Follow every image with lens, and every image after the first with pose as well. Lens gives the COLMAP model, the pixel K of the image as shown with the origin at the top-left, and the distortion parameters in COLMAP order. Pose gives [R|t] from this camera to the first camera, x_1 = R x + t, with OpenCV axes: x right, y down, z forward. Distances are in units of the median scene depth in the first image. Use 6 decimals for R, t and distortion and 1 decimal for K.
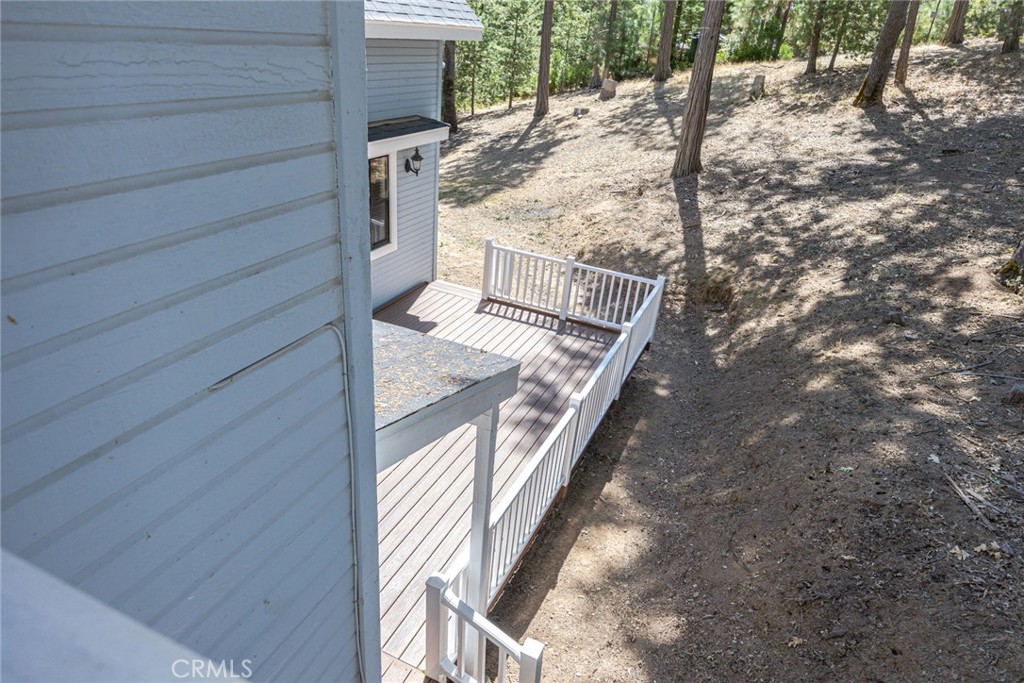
lens RADIAL K [[624.5, 0, 512.0], [0, 624.5, 341.5], [0, 0, 1]] dist [-0.007031, 0.001414]
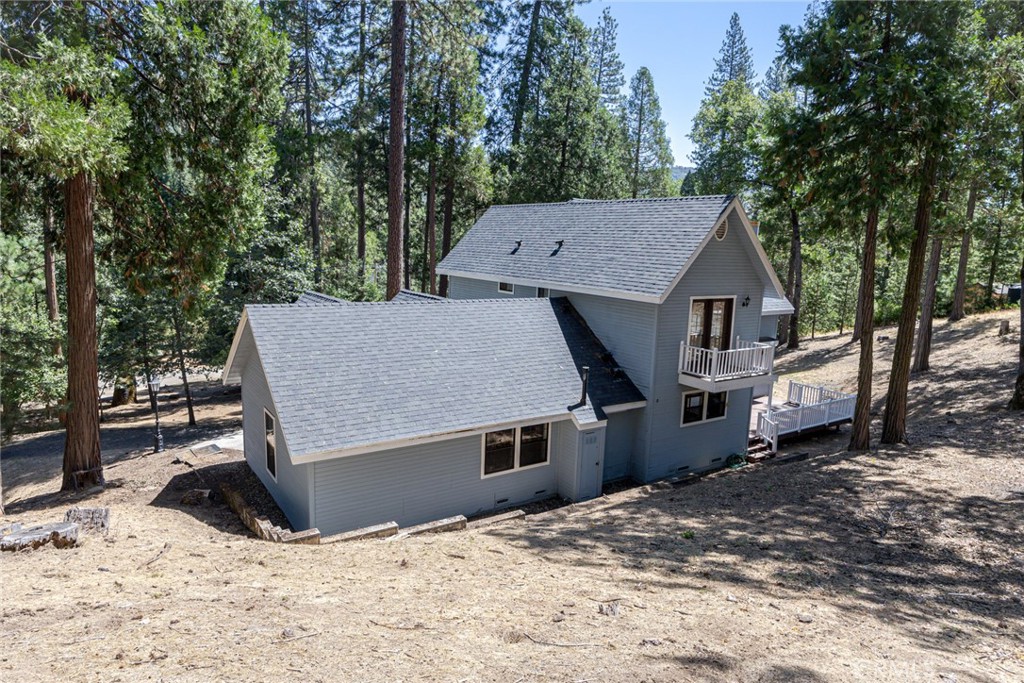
lens RADIAL K [[624.5, 0, 512.0], [0, 624.5, 341.5], [0, 0, 1]] dist [-0.007031, 0.001414]
pose [[0.857191, 0.047544, -0.512800, 0.093701], [-0.212139, 0.939925, -0.267466, 0.210626], [0.469277, 0.338055, 0.815781, -0.589774]]
